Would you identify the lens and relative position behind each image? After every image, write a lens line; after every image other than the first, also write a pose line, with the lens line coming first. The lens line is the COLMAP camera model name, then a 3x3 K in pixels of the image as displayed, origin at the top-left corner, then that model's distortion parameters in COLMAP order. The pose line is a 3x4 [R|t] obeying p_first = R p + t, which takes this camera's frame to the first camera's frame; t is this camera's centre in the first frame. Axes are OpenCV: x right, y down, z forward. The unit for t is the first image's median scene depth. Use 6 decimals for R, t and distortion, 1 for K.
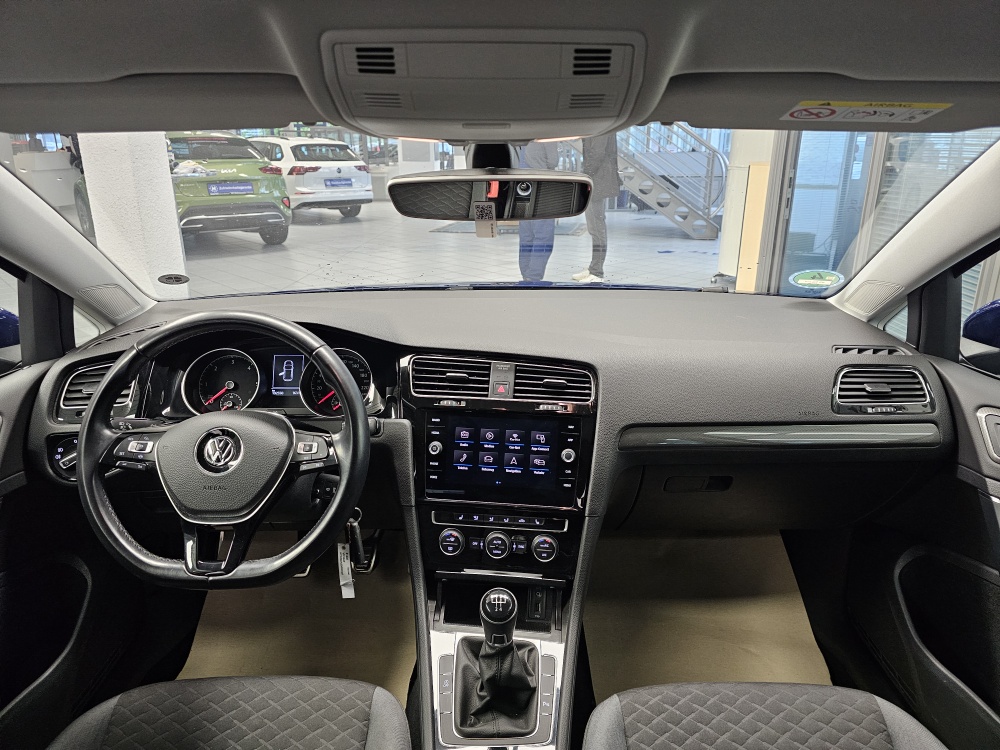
lens RADIAL K [[665.5, 0, 503.5], [0, 665.5, 361.8], [0, 0, 1]] dist [0.087750, -0.112074]
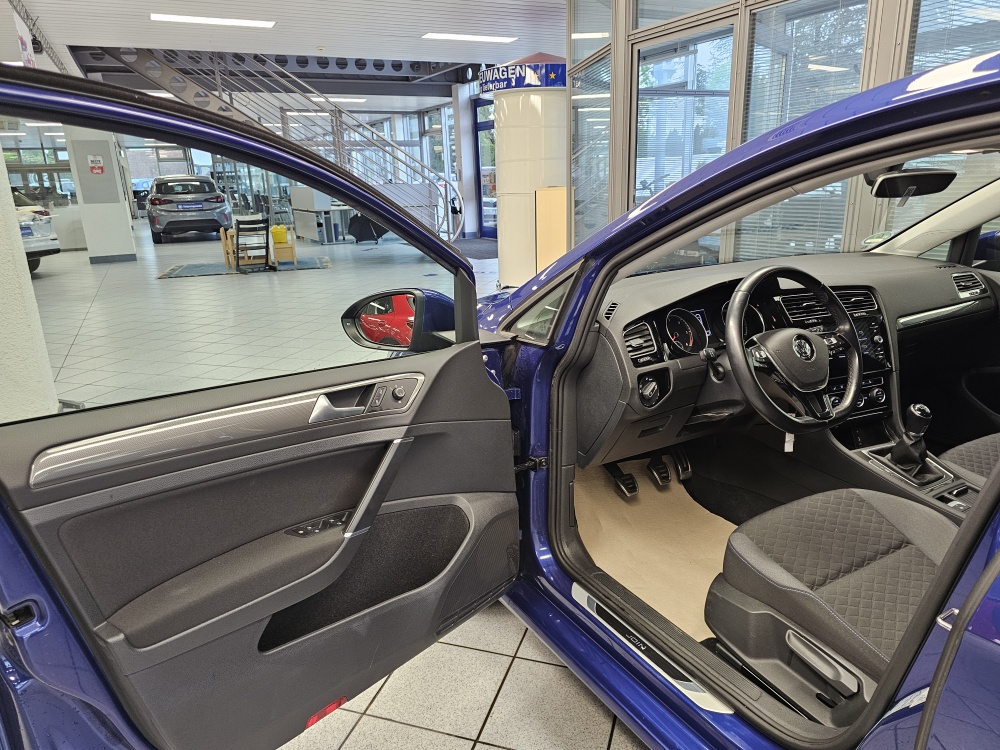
lens RADIAL K [[684.8, 0, 500.0], [0, 684.8, 375.0], [0, 0, 1]] dist [0.044058, -0.033231]
pose [[0.875195, -0.160964, 0.456207, -1.534201], [0.177034, 0.984175, 0.007622, 0.044382], [-0.450214, 0.074094, 0.889841, -0.127988]]
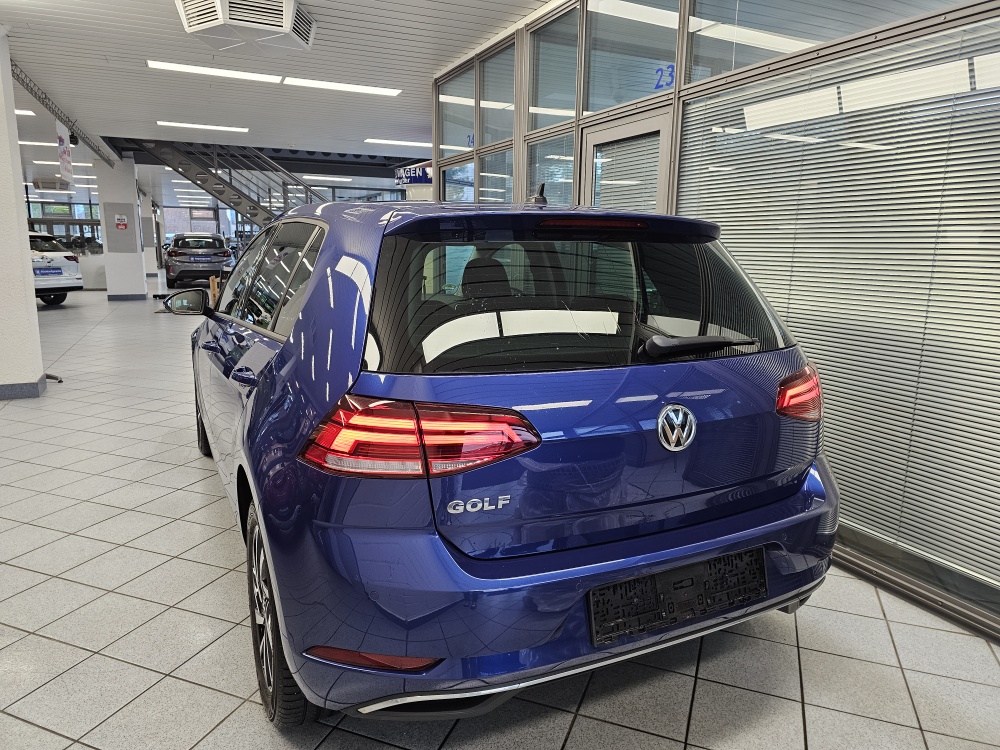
lens RADIAL K [[684.8, 0, 500.0], [0, 684.8, 375.0], [0, 0, 1]] dist [0.044058, -0.033231]
pose [[0.897912, -0.068713, 0.434778, -1.023041], [0.120098, 0.988508, -0.091803, 0.834416], [-0.423474, 0.134647, 0.895846, -2.665998]]
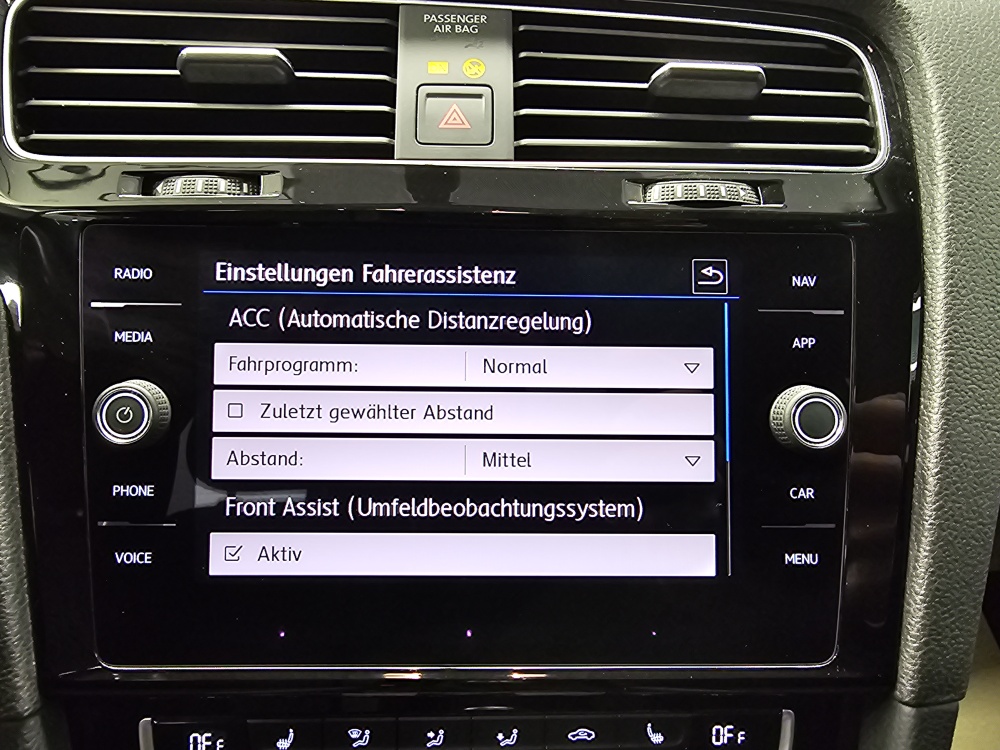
lens RADIAL K [[610.7, 0, 465.3], [0, 610.7, 378.1], [0, 0, 1]] dist [-0.001987, 0.000870]
pose [[0.989309, -0.041743, 0.139732, -0.030819], [0.031501, 0.996706, 0.074726, 0.108931], [-0.142391, -0.069525, 0.987366, 0.813580]]
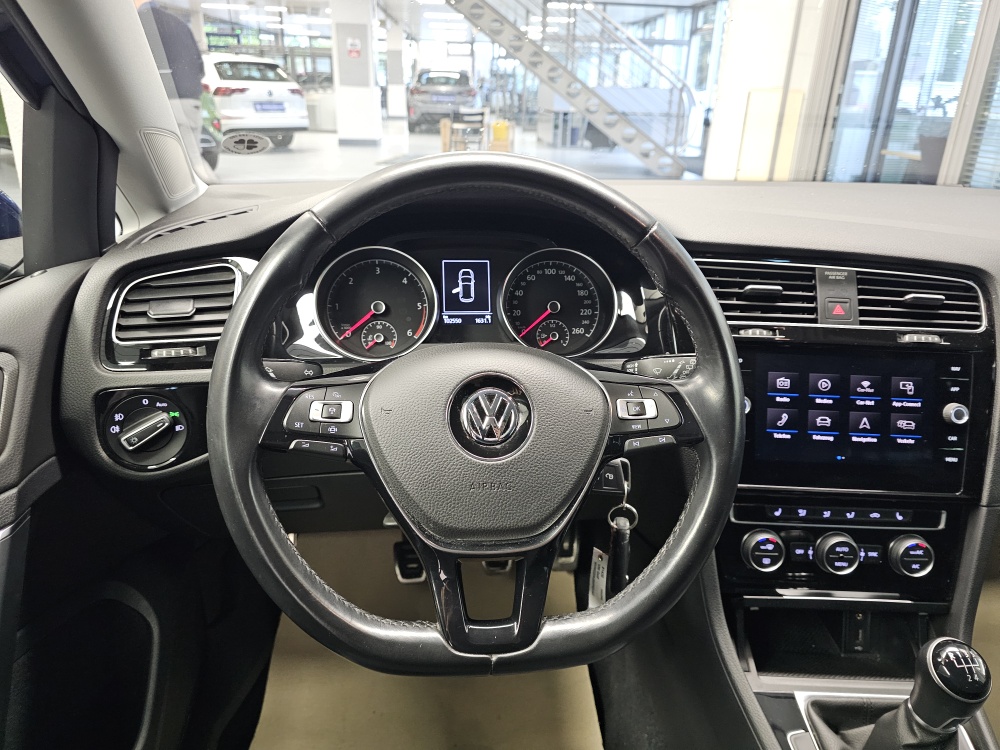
lens RADIAL K [[676.8, 0, 504.1], [0, 676.8, 365.4], [0, 0, 1]] dist [0.059546, -0.075695]
pose [[0.994177, -0.010361, 0.107263, -0.390540], [0.001718, 0.996764, 0.080360, 0.040763], [-0.107748, -0.079708, 0.990978, 0.395551]]
